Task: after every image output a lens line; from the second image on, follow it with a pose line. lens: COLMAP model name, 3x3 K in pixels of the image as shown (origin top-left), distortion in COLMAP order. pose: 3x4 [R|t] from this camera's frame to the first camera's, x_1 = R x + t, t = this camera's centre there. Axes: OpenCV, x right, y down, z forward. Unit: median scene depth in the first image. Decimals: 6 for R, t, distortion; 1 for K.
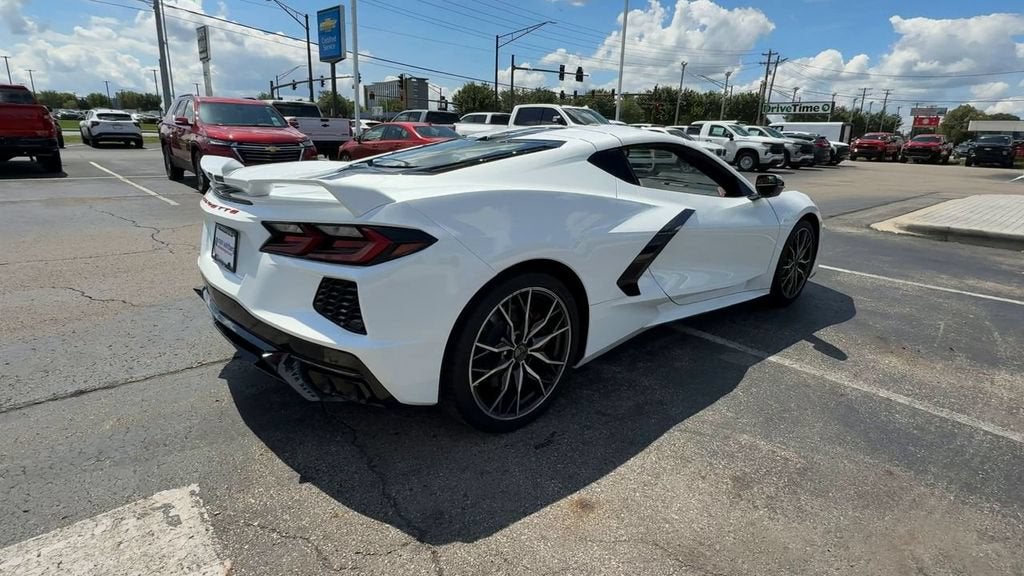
lens RADIAL K [[519.1, 0, 514.6], [0, 519.1, 288.3], [0, 0, 1]] dist [-0.002874, 0.004308]
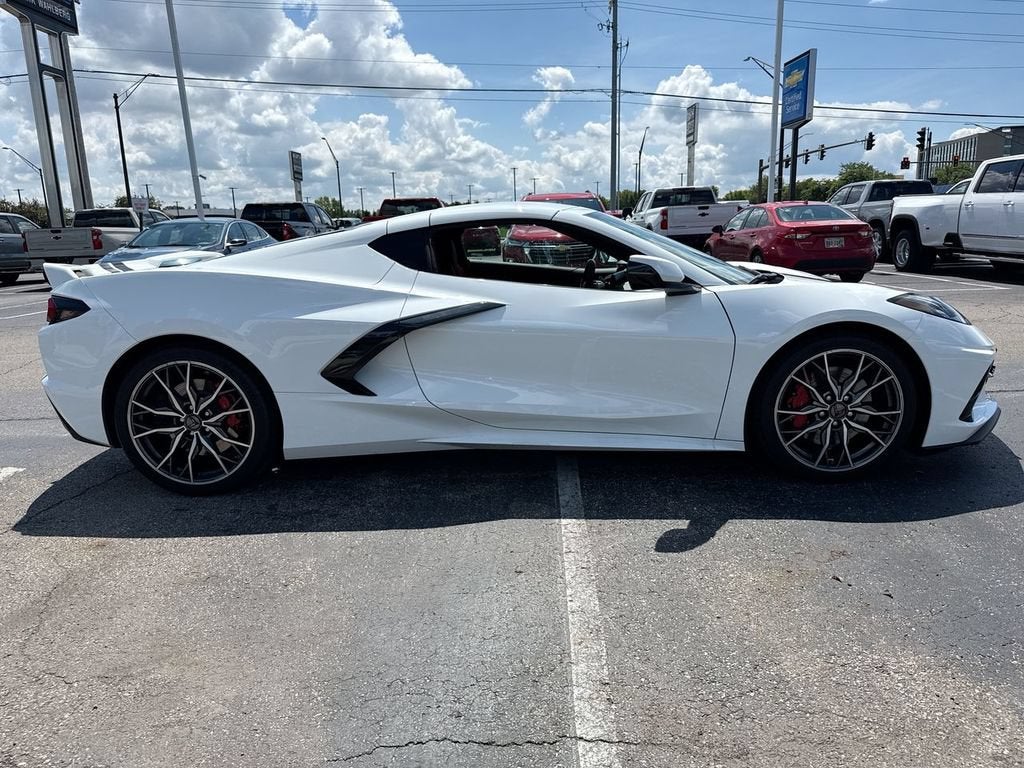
lens RADIAL K [[729.1, 0, 520.4], [0, 729.1, 382.0], [0, 0, 1]] dist [0.012884, -0.026912]
pose [[0.722485, 0.090028, -0.685500, 1.172959], [-0.142890, 0.989523, -0.020644, -0.018858], [0.676460, 0.112866, 0.727780, 0.267732]]
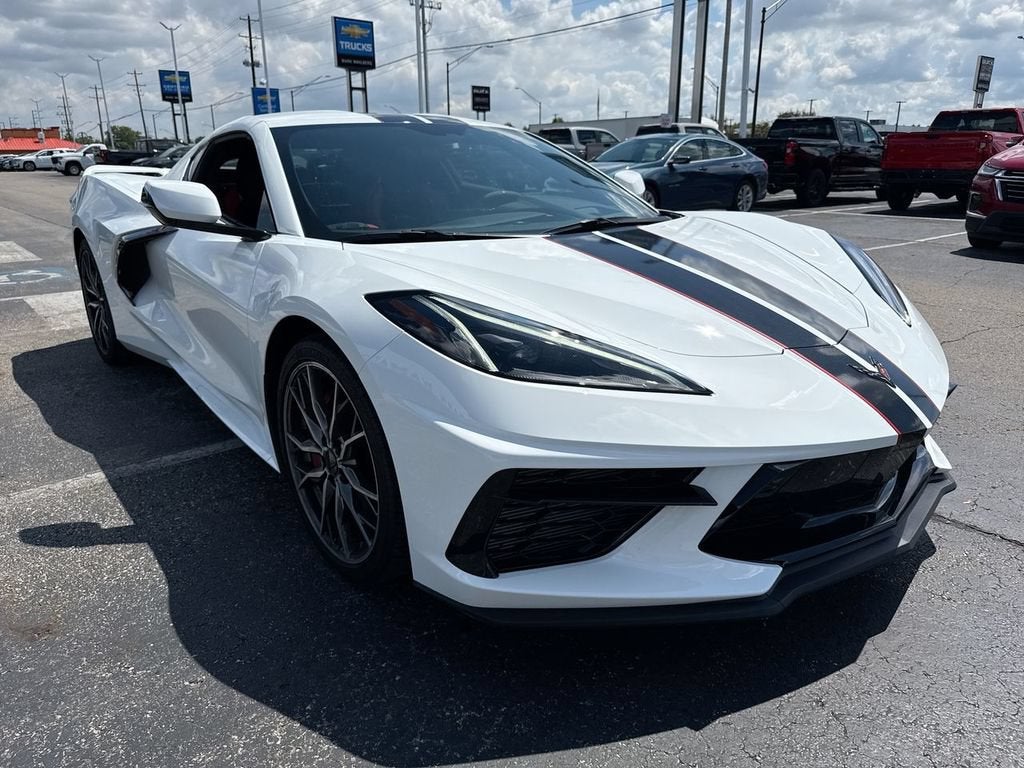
lens RADIAL K [[729.1, 0, 521.0], [0, 729.1, 377.8], [0, 0, 1]] dist [0.012884, -0.026912]
pose [[-0.025989, 0.261083, -0.964967, 1.395049], [-0.282088, 0.924148, 0.257636, -0.364846], [0.959036, 0.278902, 0.049631, 1.521337]]
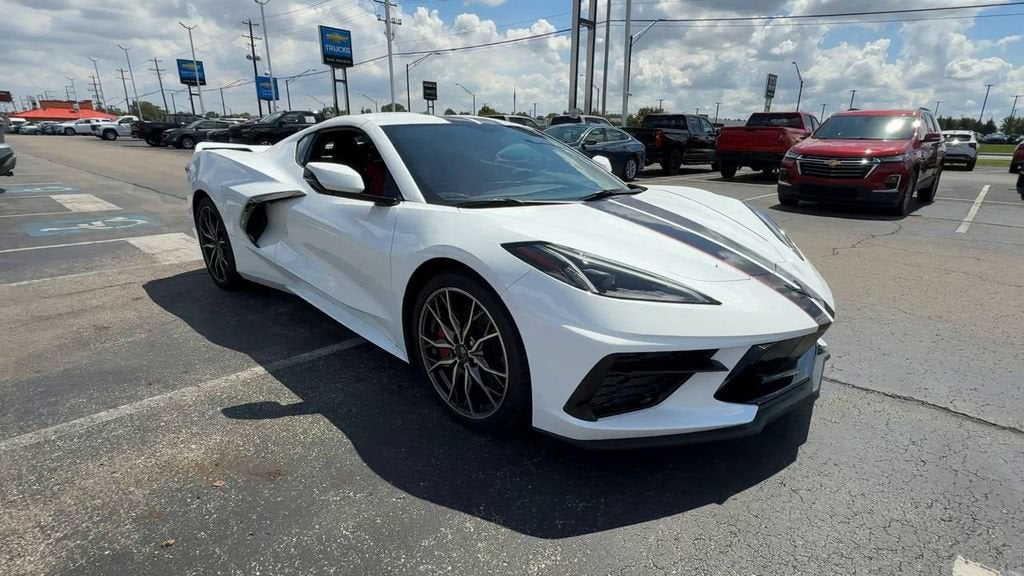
lens RADIAL K [[519.1, 0, 532.3], [0, 519.1, 301.2], [0, 0, 1]] dist [-0.002874, 0.004308]
pose [[0.107810, 0.276392, -0.954979, 1.457899], [-0.299306, 0.925035, 0.233936, -0.337843], [0.948047, 0.260610, 0.182454, 1.348286]]
